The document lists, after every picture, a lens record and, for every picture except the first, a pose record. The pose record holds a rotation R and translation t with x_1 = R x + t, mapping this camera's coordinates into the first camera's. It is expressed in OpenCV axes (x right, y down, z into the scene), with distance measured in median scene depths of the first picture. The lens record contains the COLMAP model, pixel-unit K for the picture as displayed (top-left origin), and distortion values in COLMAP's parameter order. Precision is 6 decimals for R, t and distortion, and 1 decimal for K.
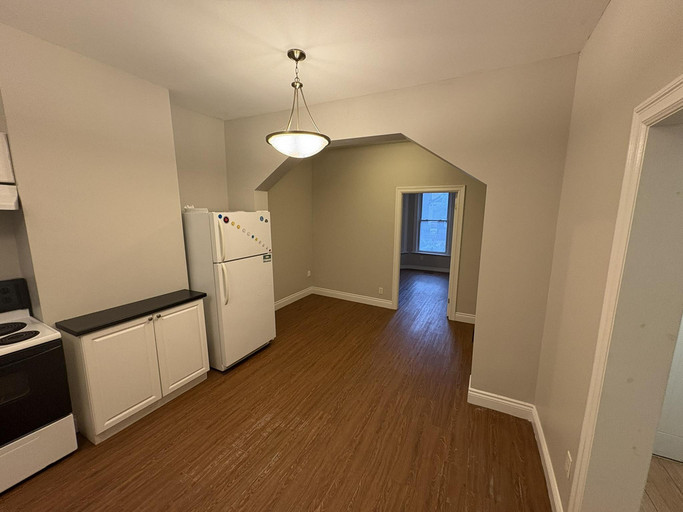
lens RADIAL K [[273.0, 0, 342.4], [0, 273.0, 256.4], [0, 0, 1]] dist [-0.000303, -0.000058]
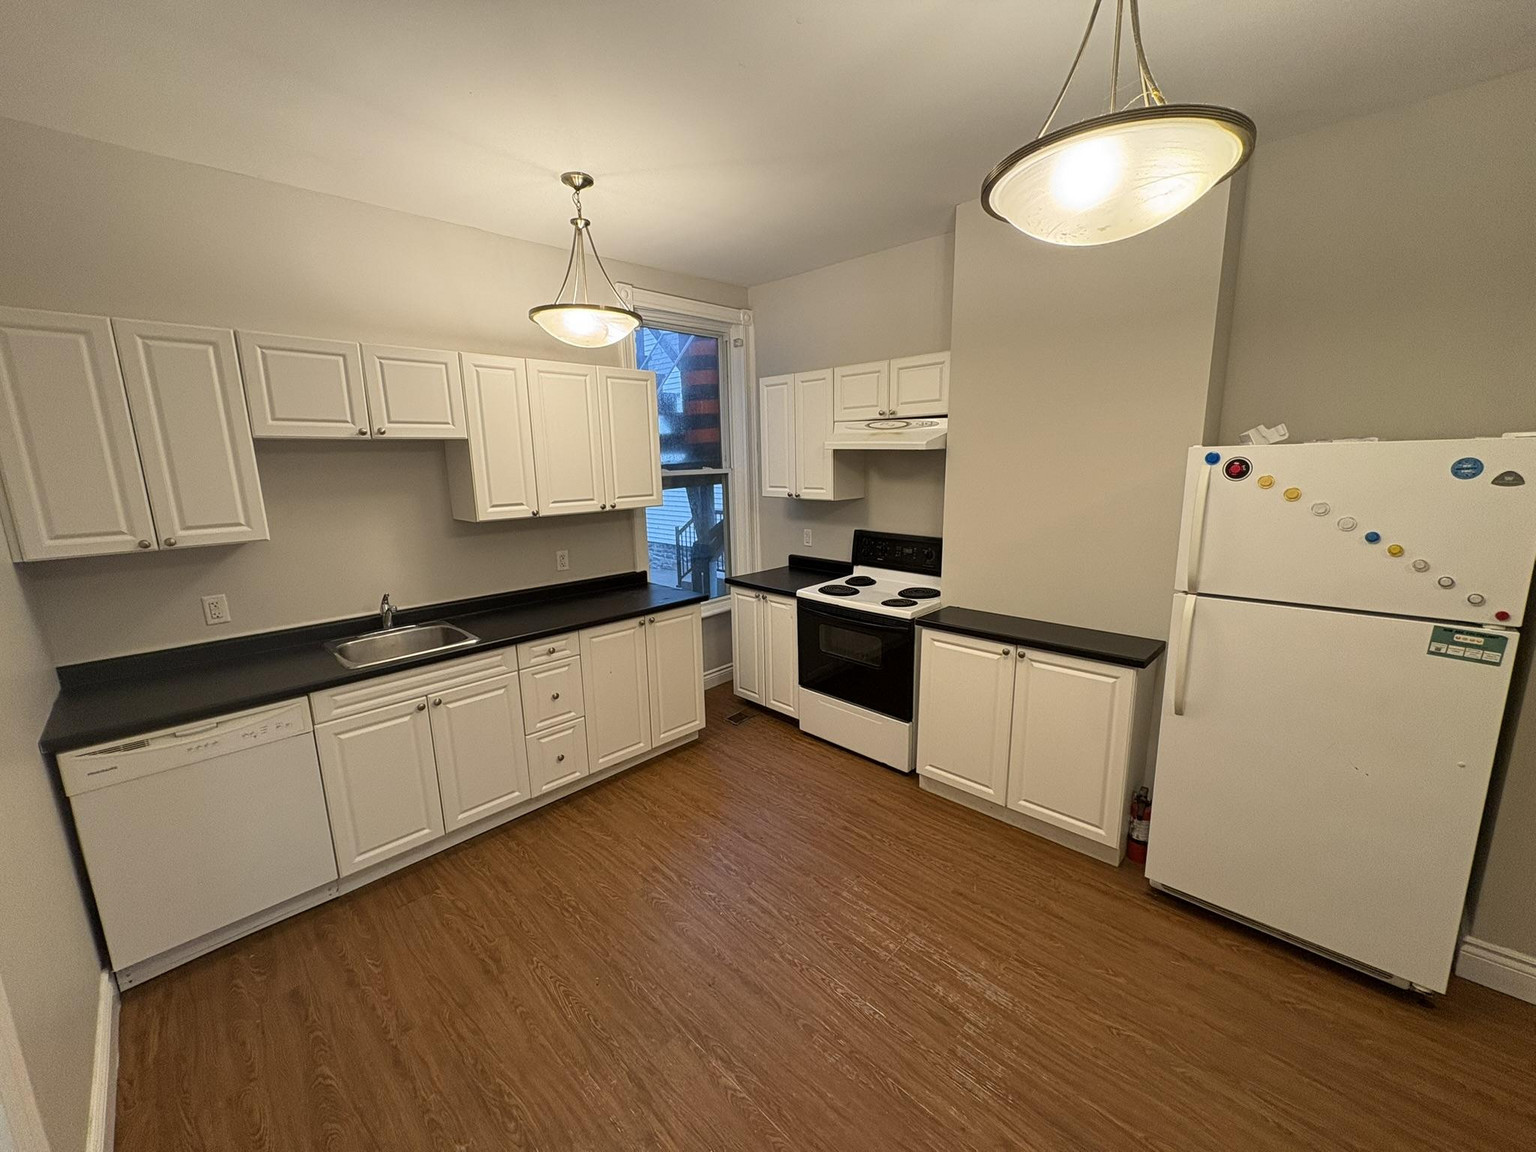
lens RADIAL K [[613.9, 0, 768.8], [0, 613.9, 577.1], [0, 0, 1]] dist [-0.000303, -0.000058]
pose [[-0.295733, 0.184571, -0.937270, 0.476206], [-0.136994, 0.962821, 0.232828, -0.114057], [0.945396, 0.197256, -0.259453, 0.756138]]
